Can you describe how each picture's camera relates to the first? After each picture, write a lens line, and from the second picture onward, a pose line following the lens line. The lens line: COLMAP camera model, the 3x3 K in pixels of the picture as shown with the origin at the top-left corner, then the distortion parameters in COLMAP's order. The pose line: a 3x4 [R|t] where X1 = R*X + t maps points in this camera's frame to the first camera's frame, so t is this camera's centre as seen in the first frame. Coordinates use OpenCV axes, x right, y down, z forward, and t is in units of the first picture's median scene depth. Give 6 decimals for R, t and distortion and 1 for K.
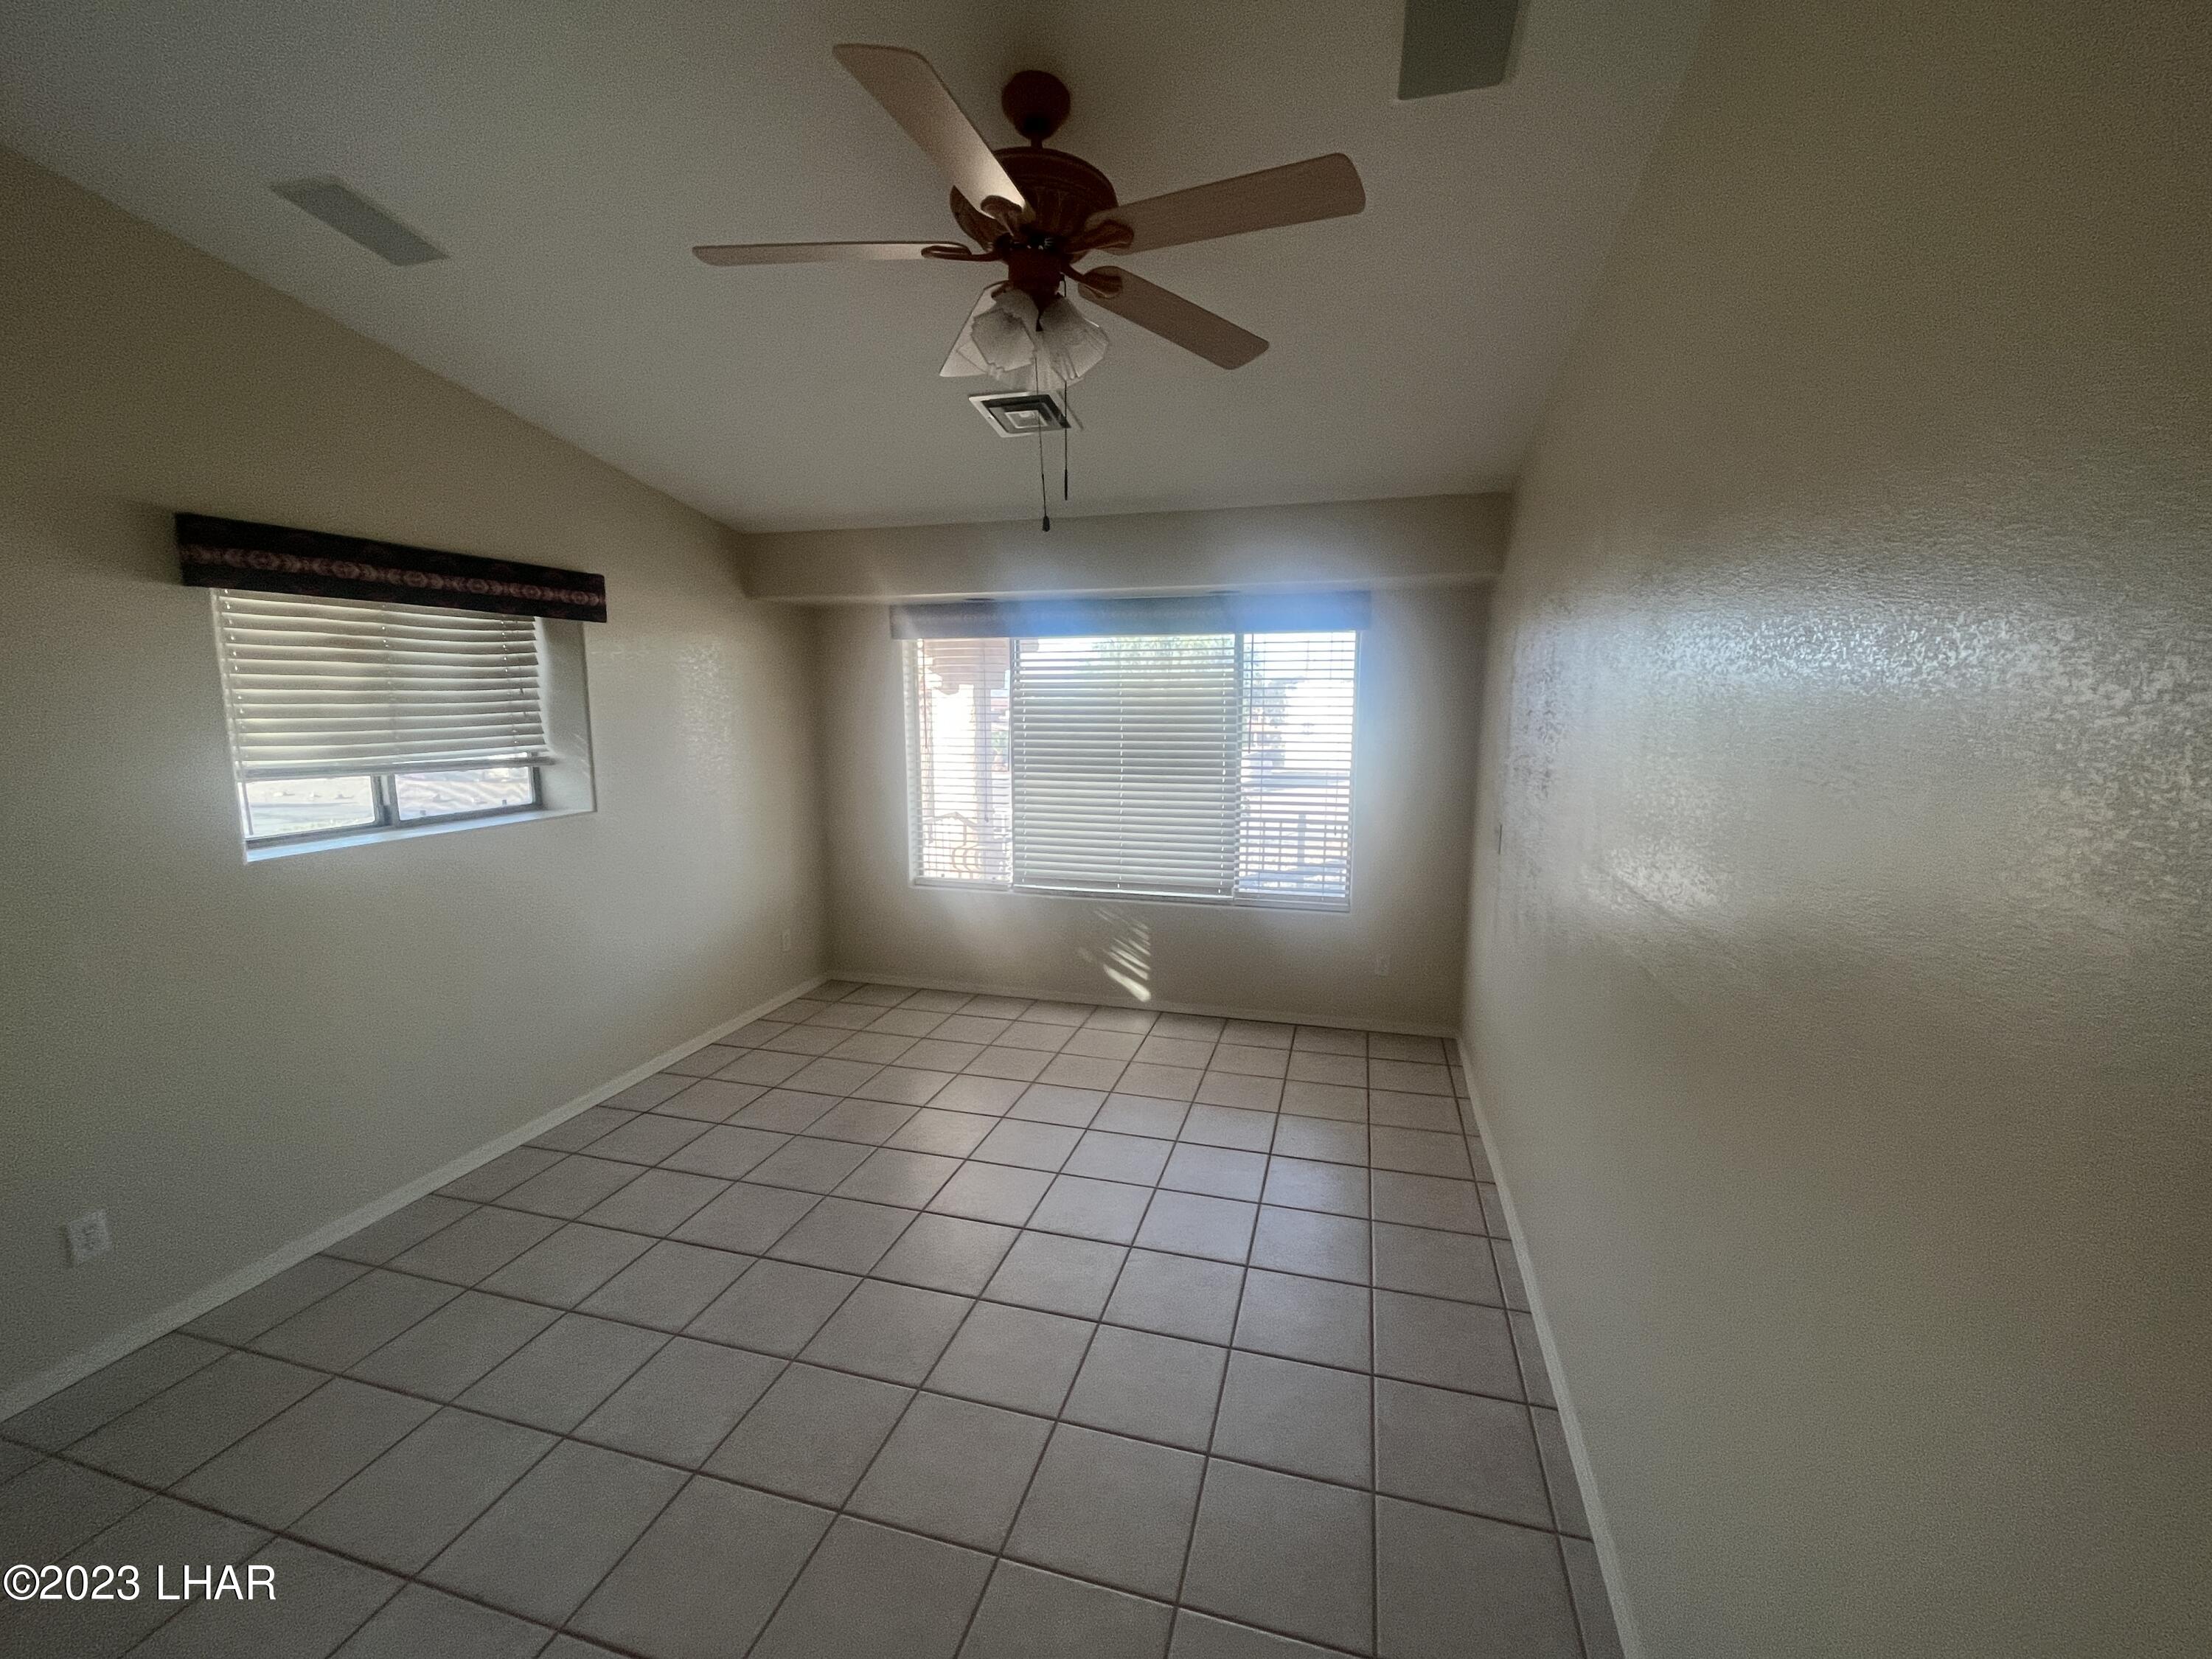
lens RADIAL K [[909.2, 0, 1099.1], [0, 909.2, 826.7], [0, 0, 1]] dist [0.001357, 0.000026]
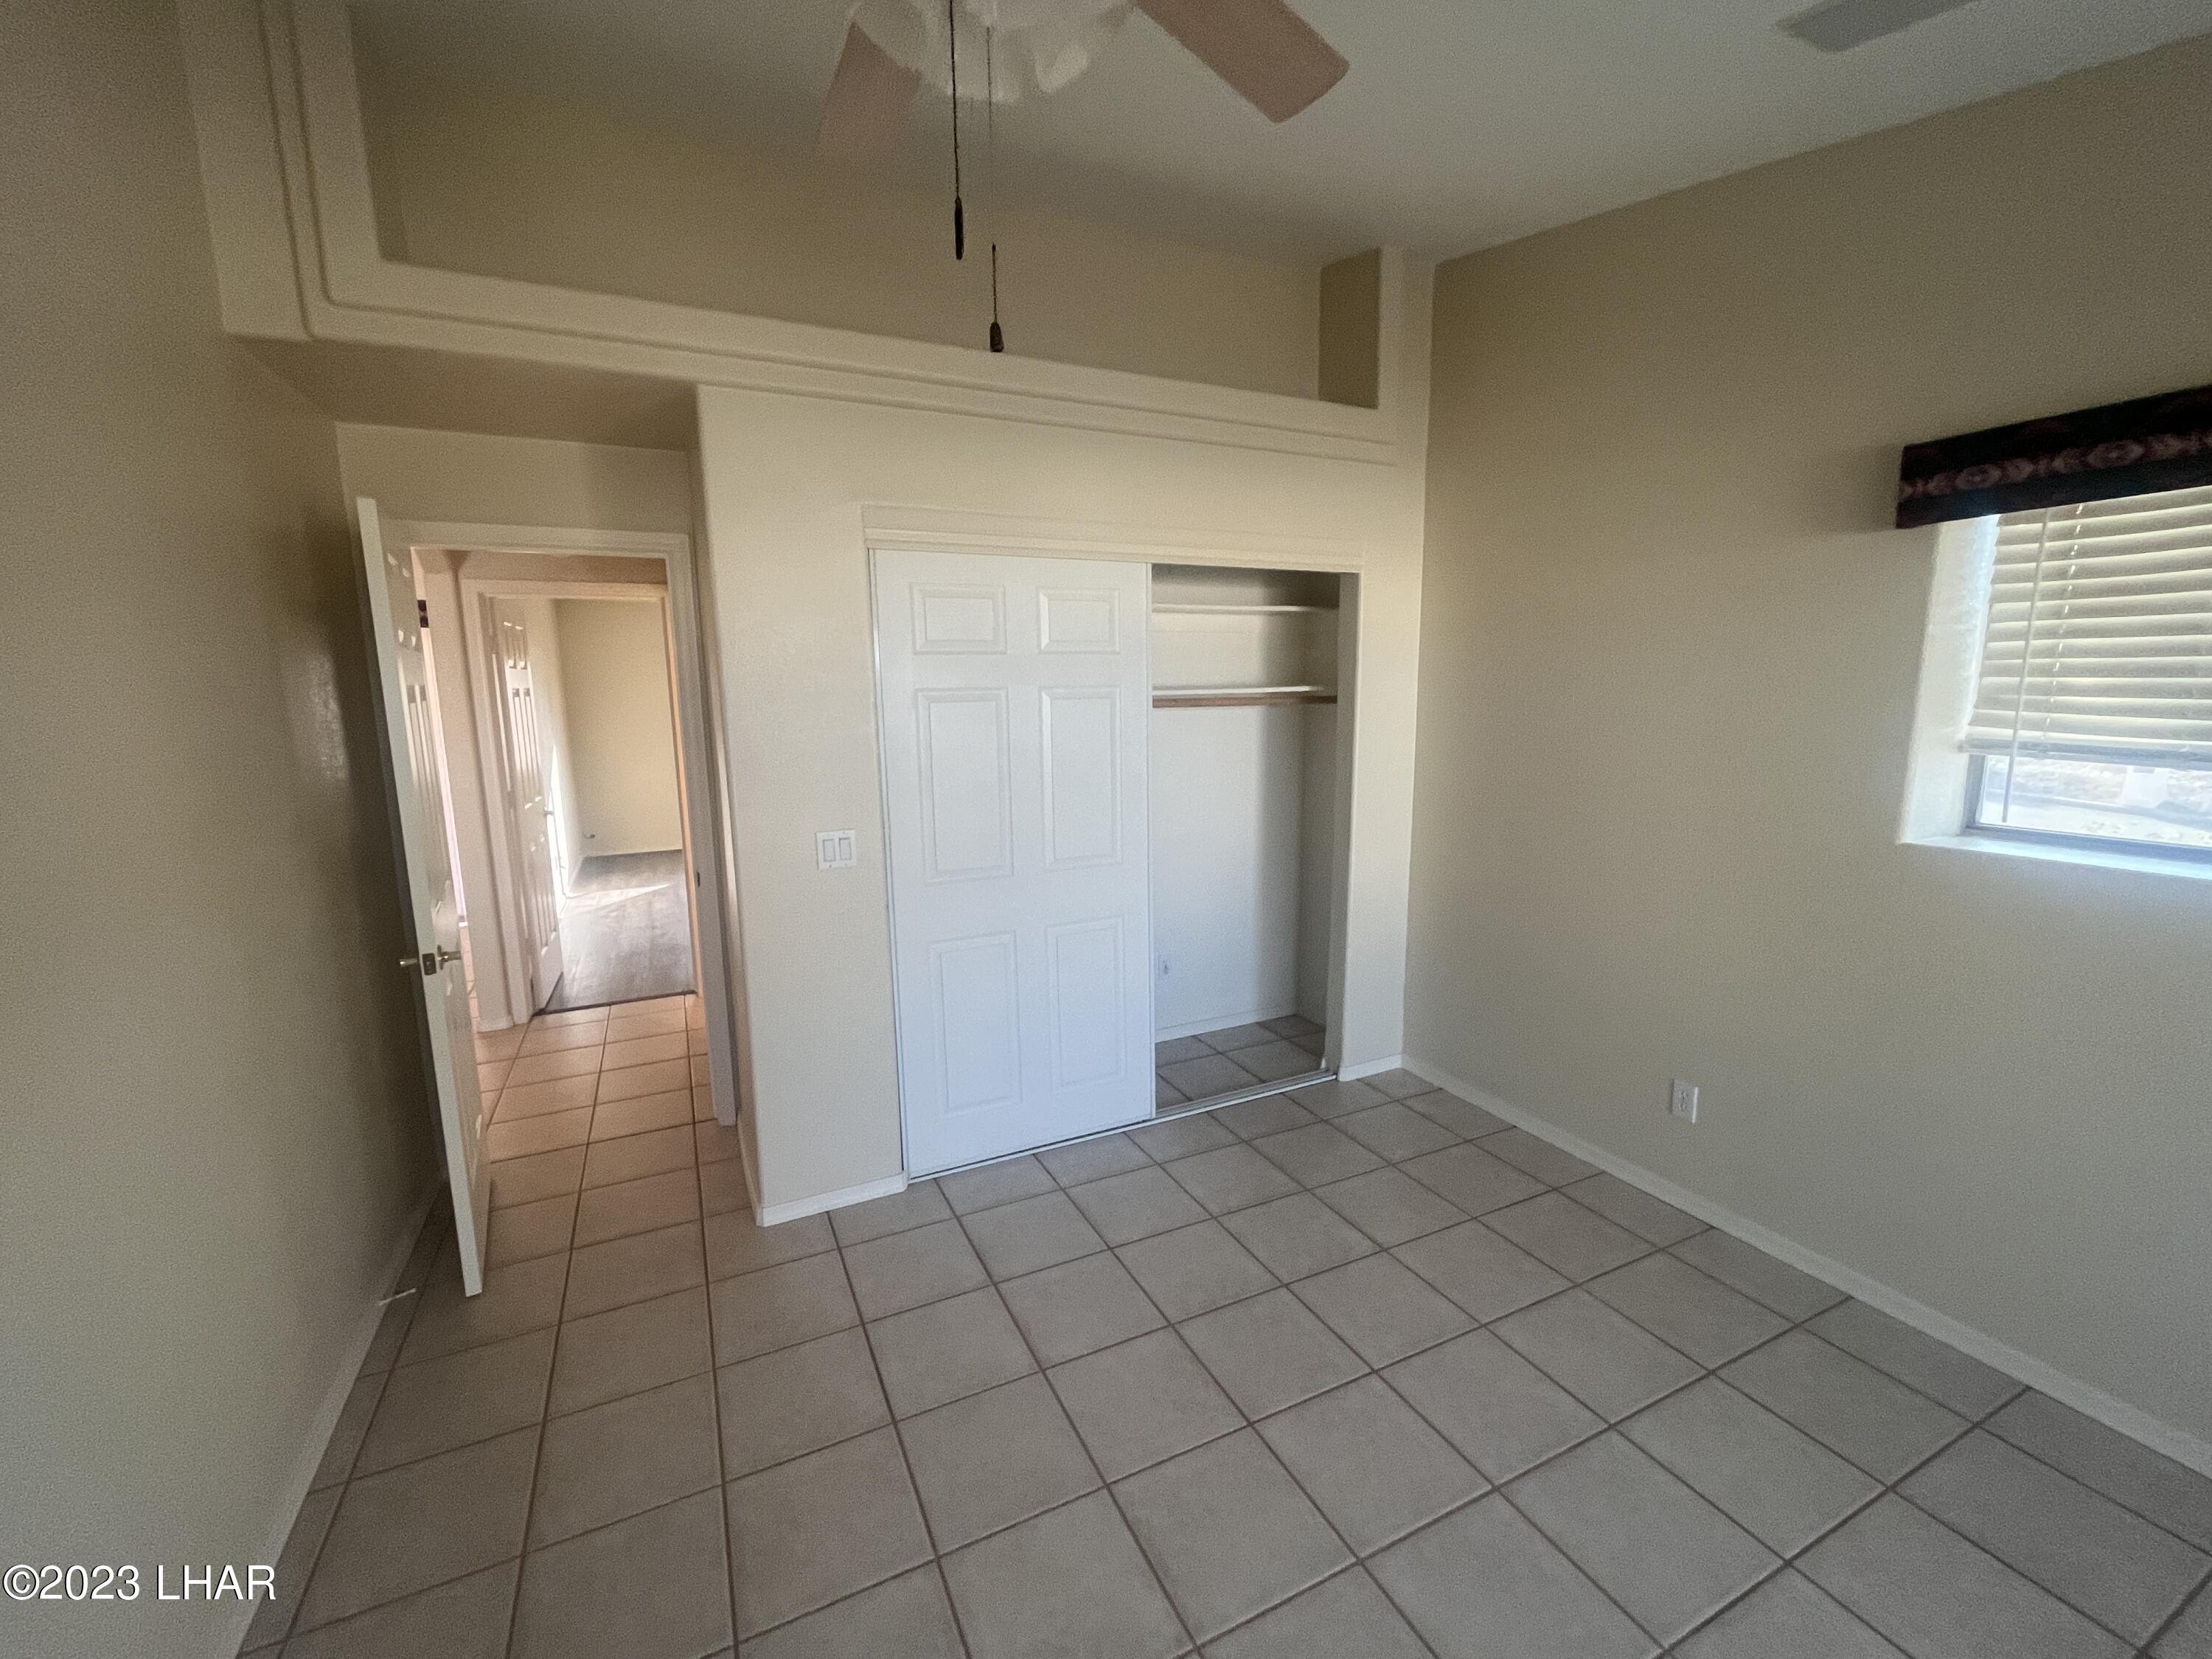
lens RADIAL K [[909.2, 0, 1087.6], [0, 909.2, 829.4], [0, 0, 1]] dist [0.001357, 0.000026]
pose [[-0.747255, 0.126548, -0.652377, 0.213246], [-0.075195, 0.959294, 0.272214, -0.154016], [0.660270, 0.252469, -0.707321, 1.113996]]
